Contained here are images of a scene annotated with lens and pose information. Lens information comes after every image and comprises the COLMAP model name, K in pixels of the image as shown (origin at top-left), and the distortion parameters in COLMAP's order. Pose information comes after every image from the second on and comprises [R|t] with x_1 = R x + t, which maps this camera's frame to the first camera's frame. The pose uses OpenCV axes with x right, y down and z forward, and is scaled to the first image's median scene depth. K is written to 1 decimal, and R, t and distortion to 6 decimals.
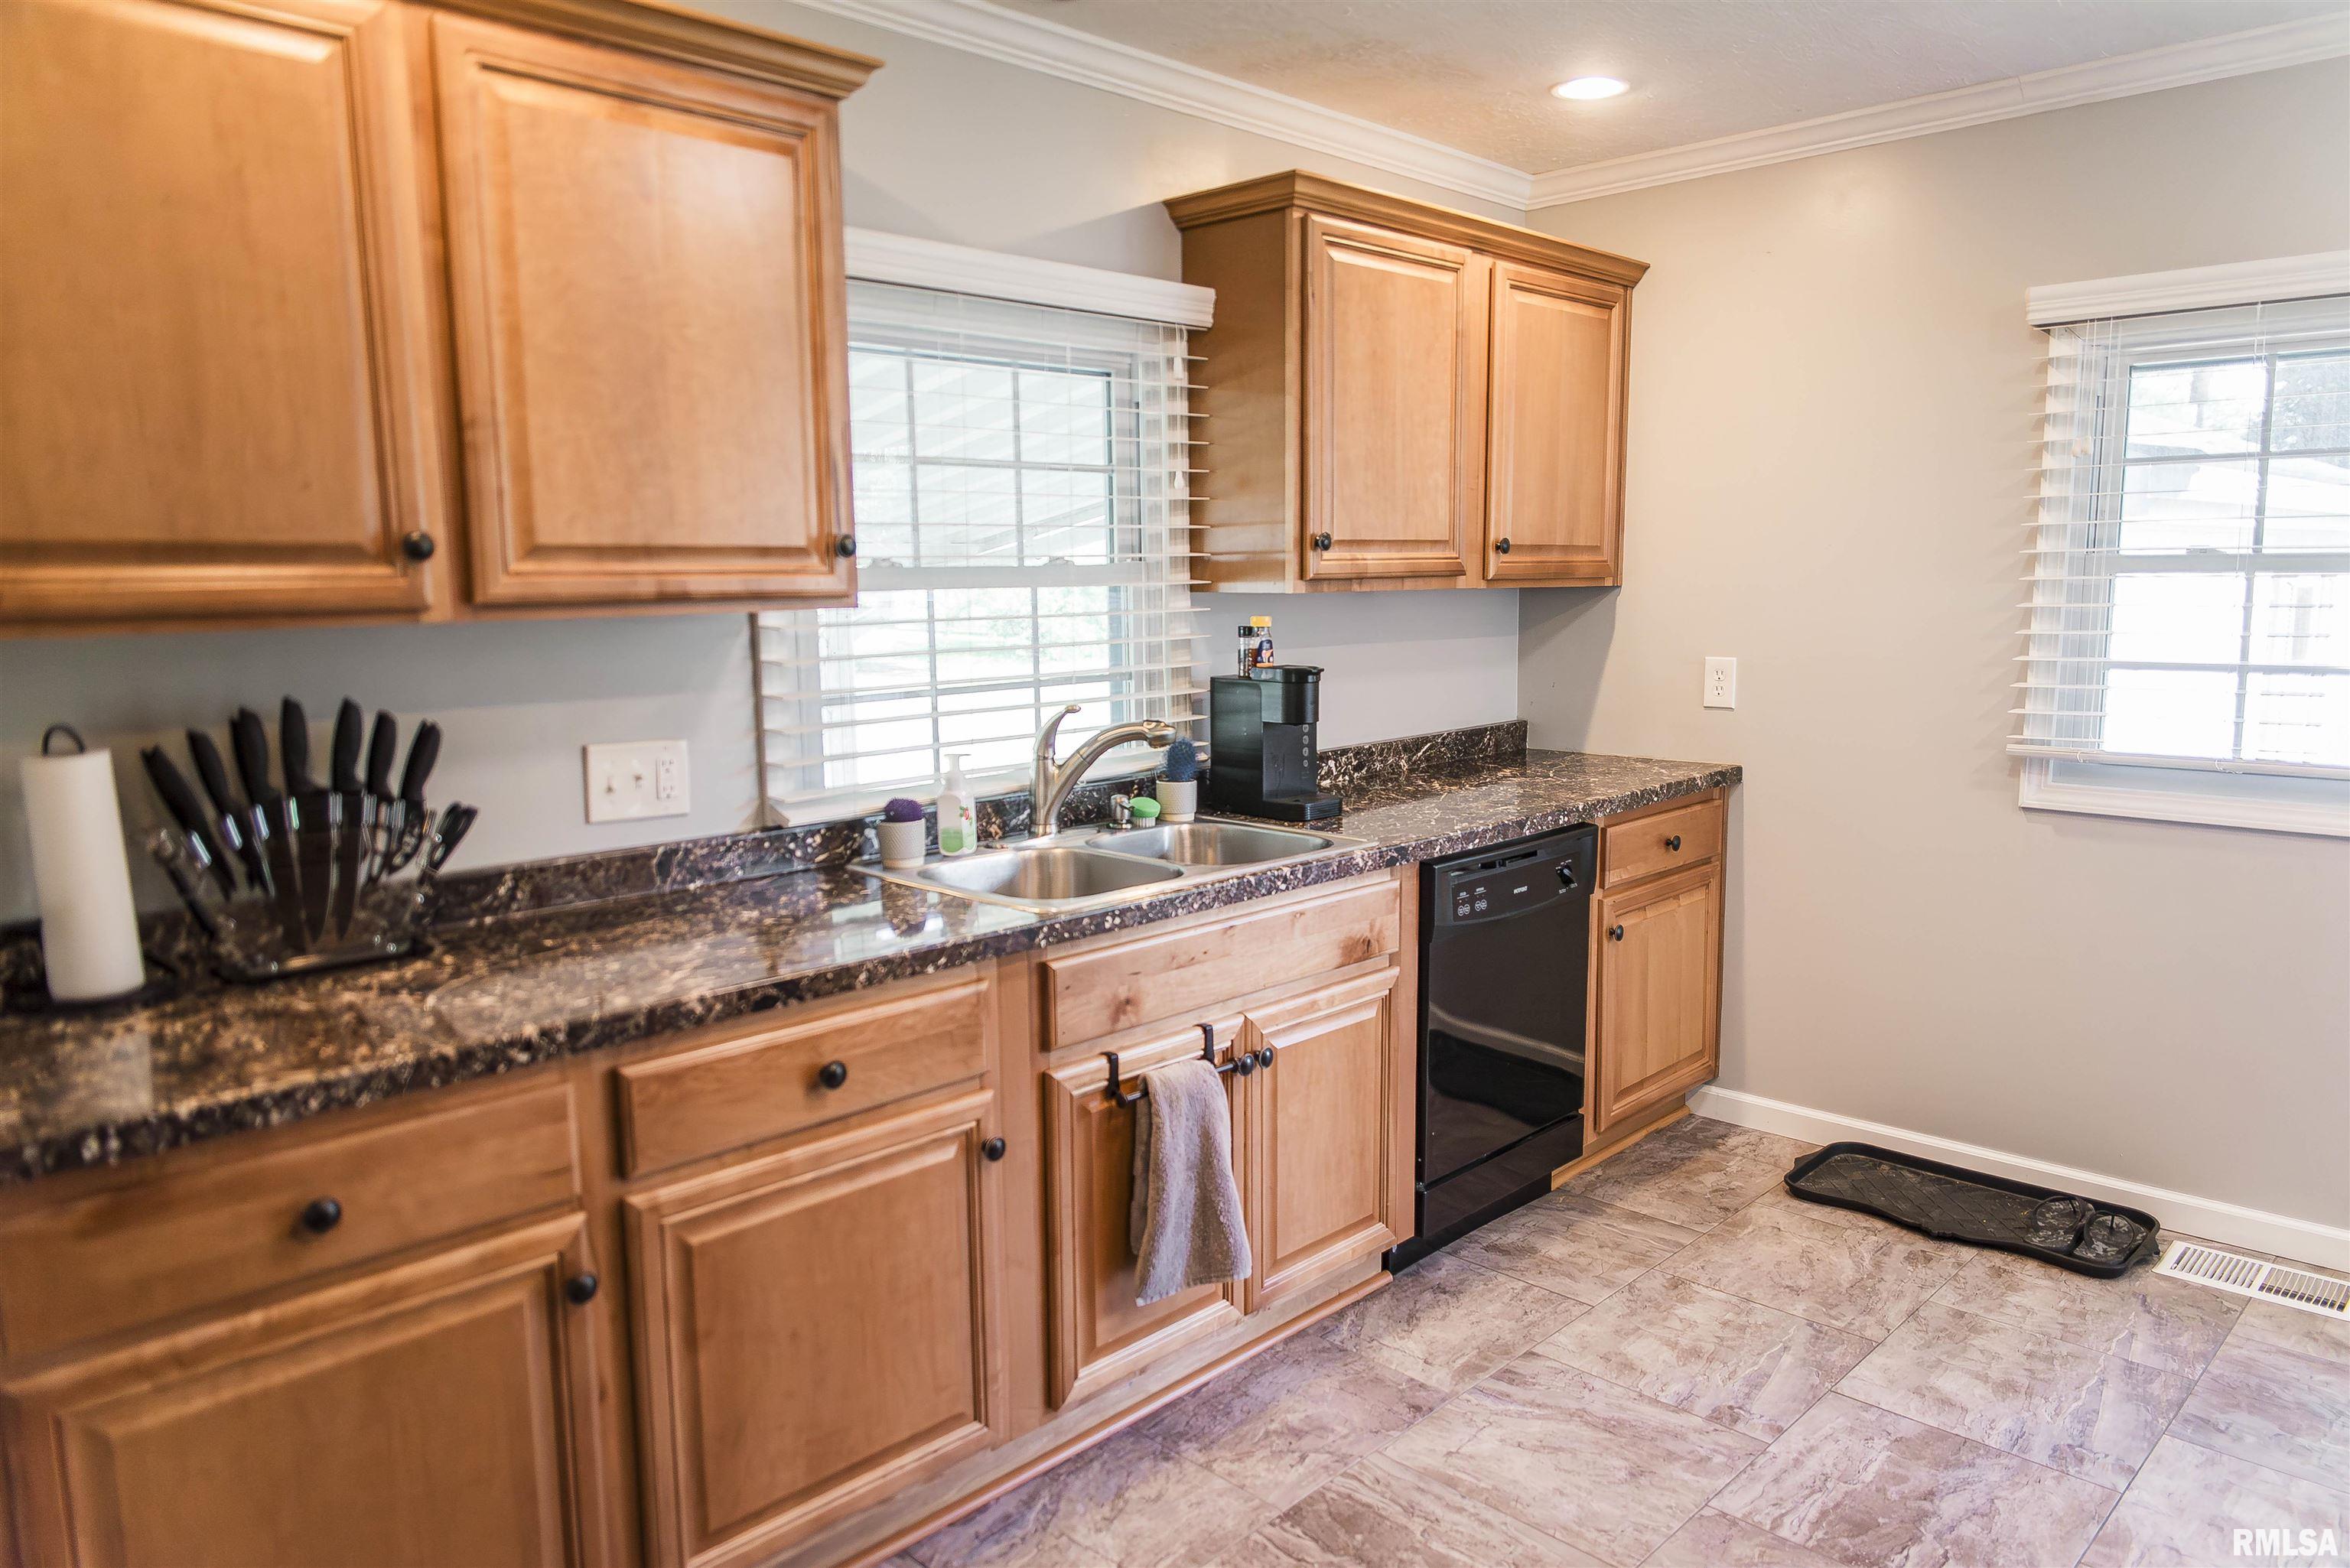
lens RADIAL K [[1587.6, 0, 1186.9], [0, 1587.6, 799.7], [0, 0, 1]] dist [0.004068, -0.001093]
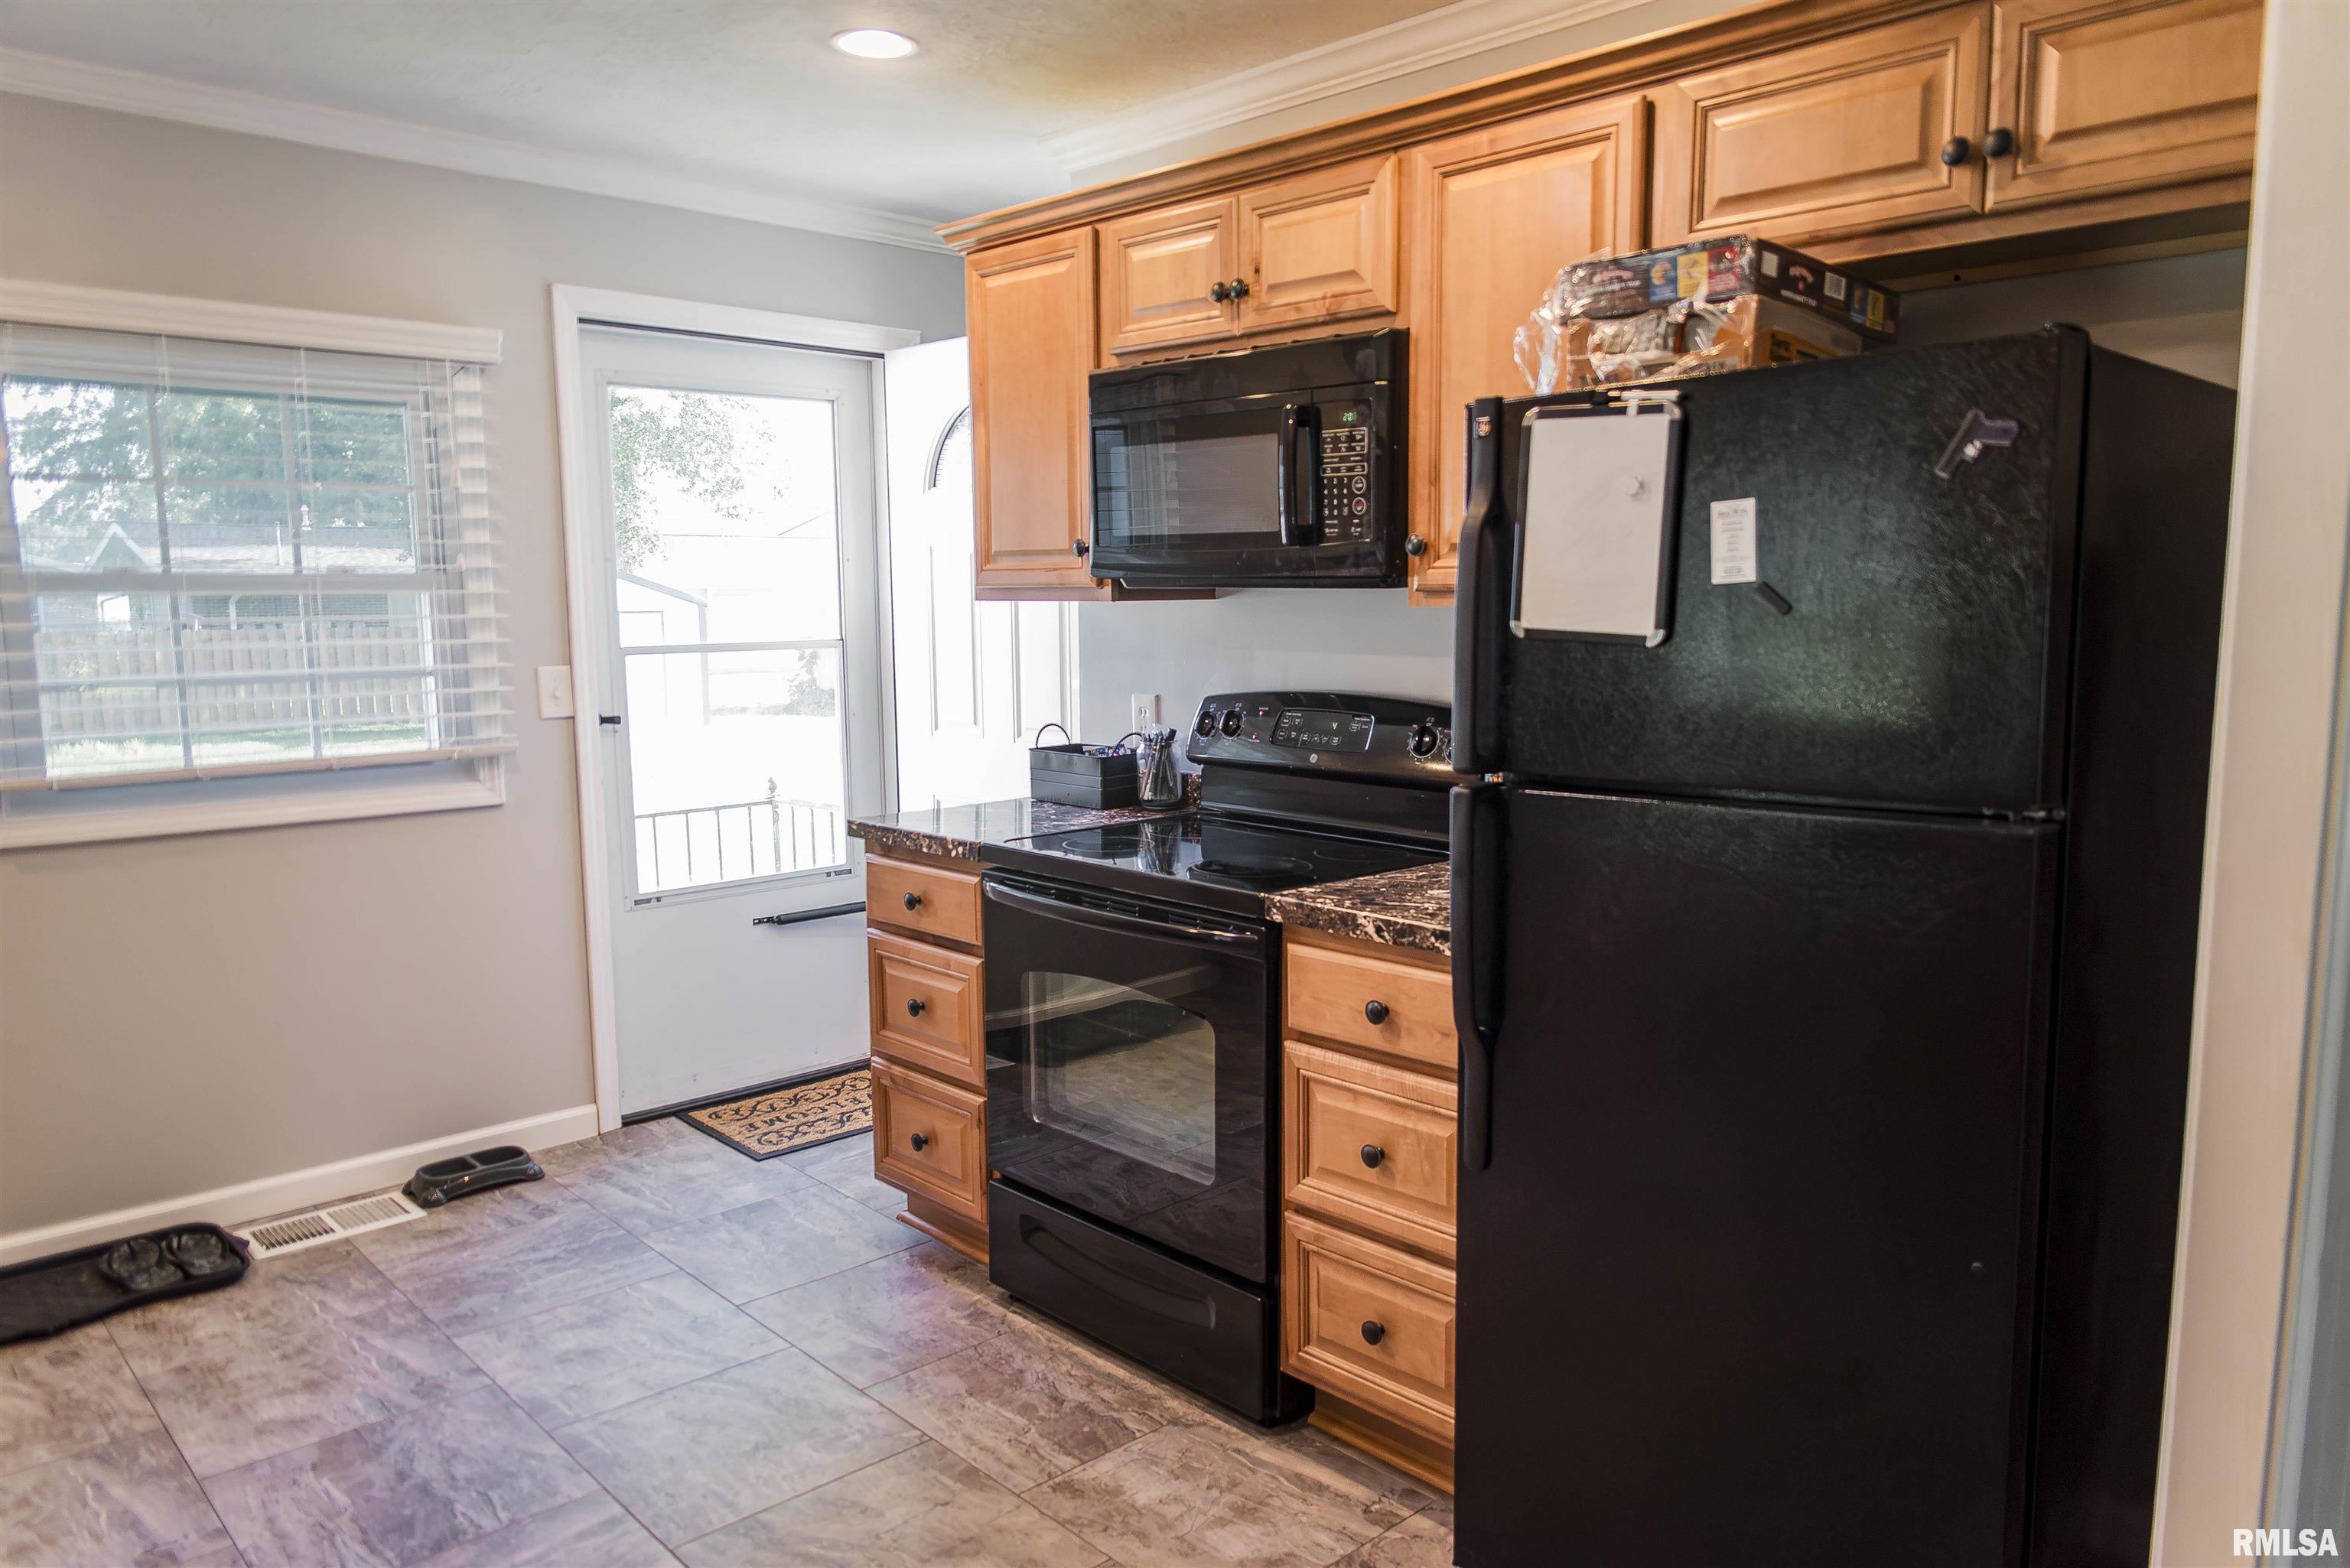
lens RADIAL K [[1587.6, 0, 1190.1], [0, 1587.6, 803.1], [0, 0, 1]] dist [0.004068, -0.001093]
pose [[0.047194, -0.111997, 0.992587, -0.415041], [0.148208, 0.983481, 0.103922, -0.019632], [-0.987830, 0.142205, 0.063013, 0.316271]]
